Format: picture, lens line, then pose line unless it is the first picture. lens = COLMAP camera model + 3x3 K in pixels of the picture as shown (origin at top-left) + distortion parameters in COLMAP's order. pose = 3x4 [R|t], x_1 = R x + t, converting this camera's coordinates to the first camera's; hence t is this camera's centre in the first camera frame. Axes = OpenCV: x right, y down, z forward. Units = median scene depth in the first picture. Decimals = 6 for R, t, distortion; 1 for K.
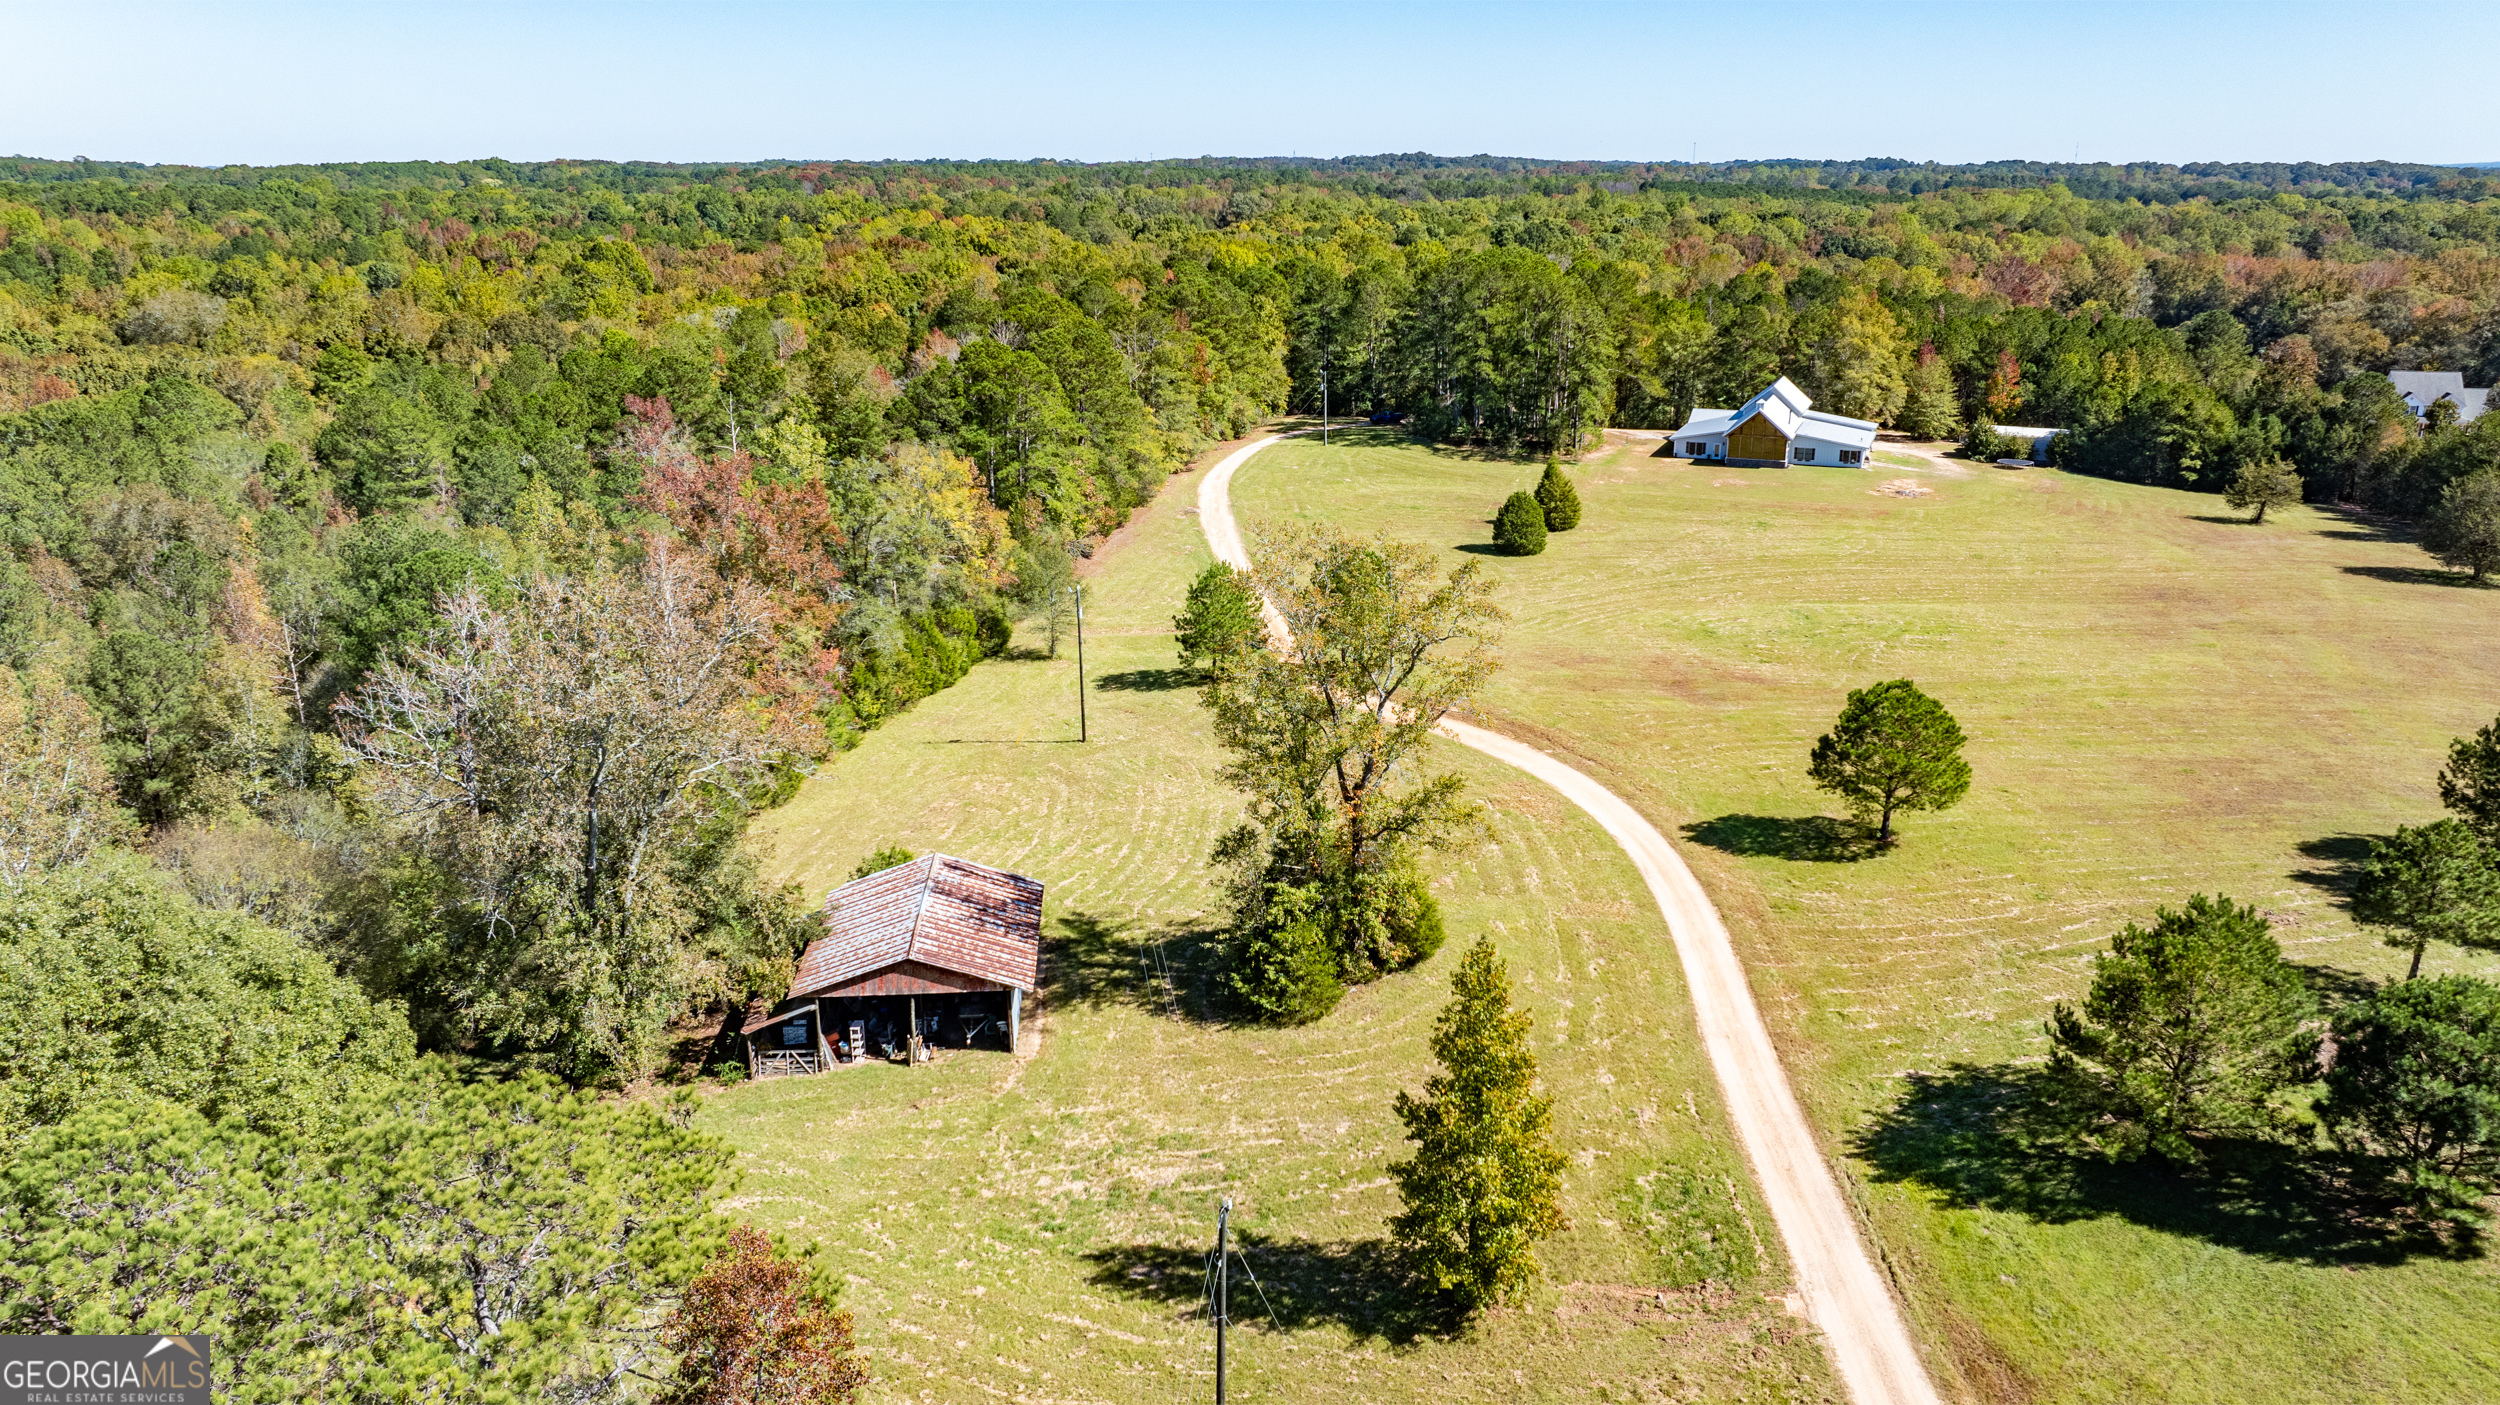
lens RADIAL K [[1751.8, 0, 1245.1], [0, 1751.8, 705.7], [0, 0, 1]] dist [-0.010547, 0.006466]
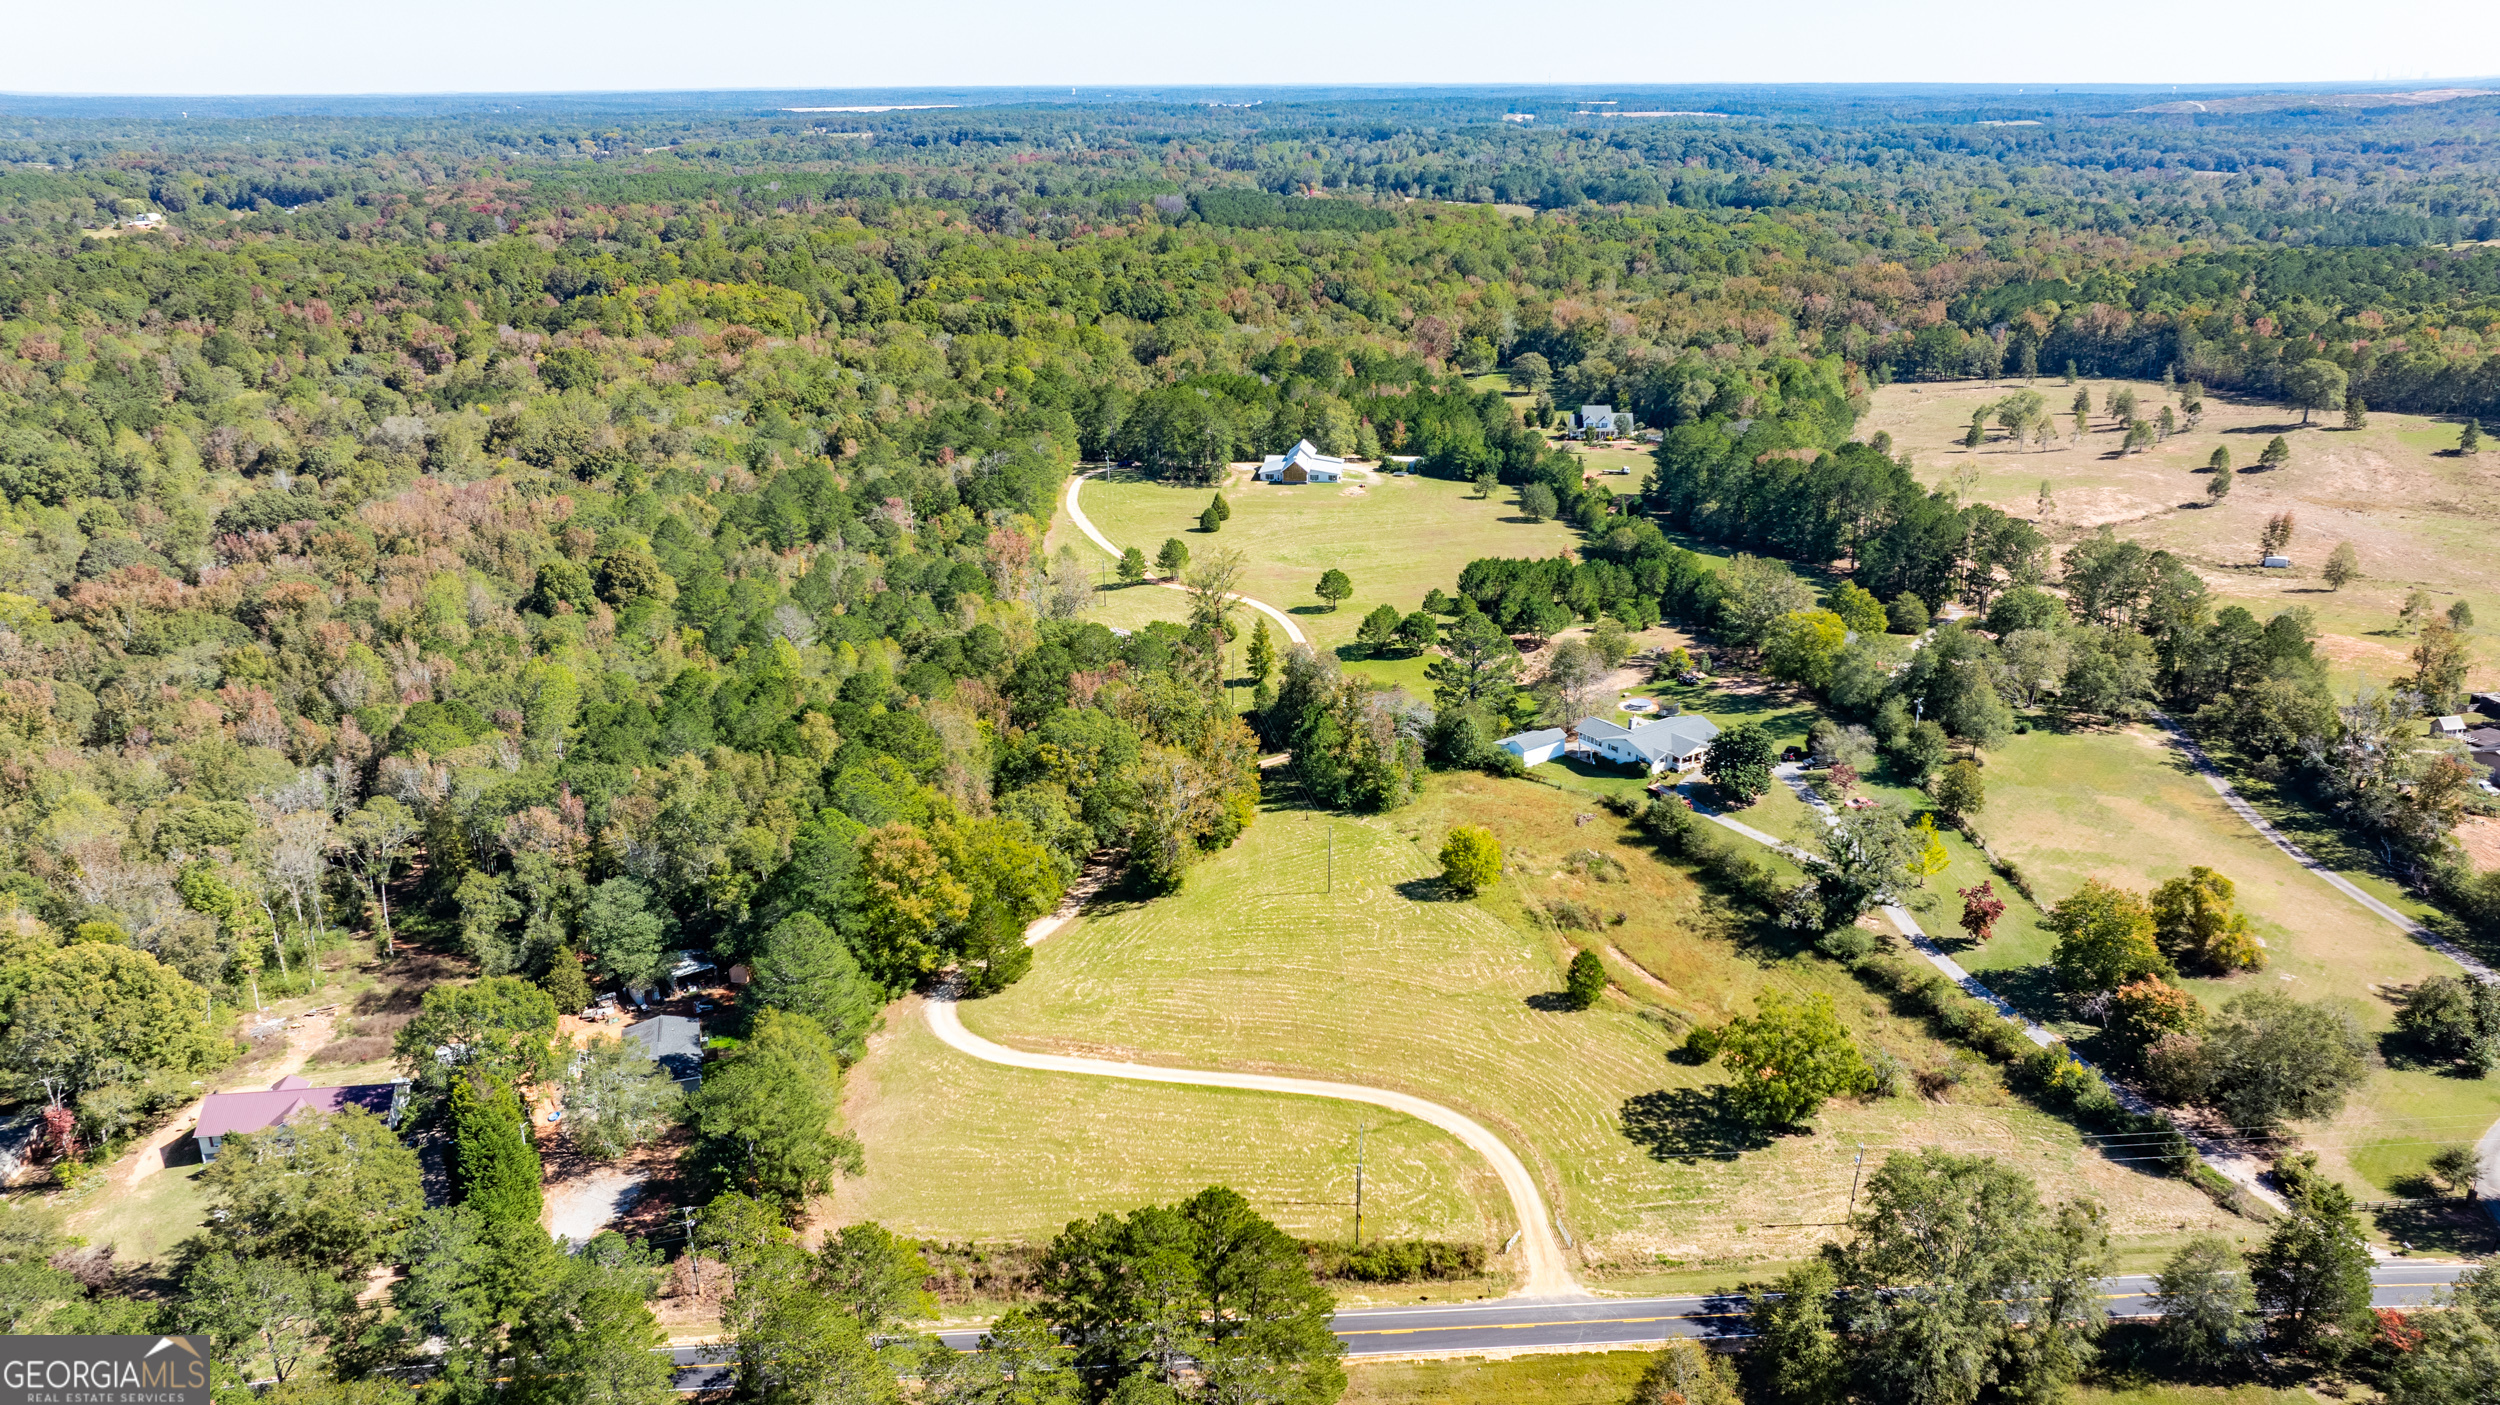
lens RADIAL K [[1751.8, 0, 1249.7], [0, 1751.8, 701.4], [0, 0, 1]] dist [-0.010547, 0.006466]
pose [[0.965604, -0.090119, 0.243900, -0.353713], [0.079785, 0.995458, 0.051941, 0.027179], [-0.247473, -0.030695, 0.968408, -1.225247]]
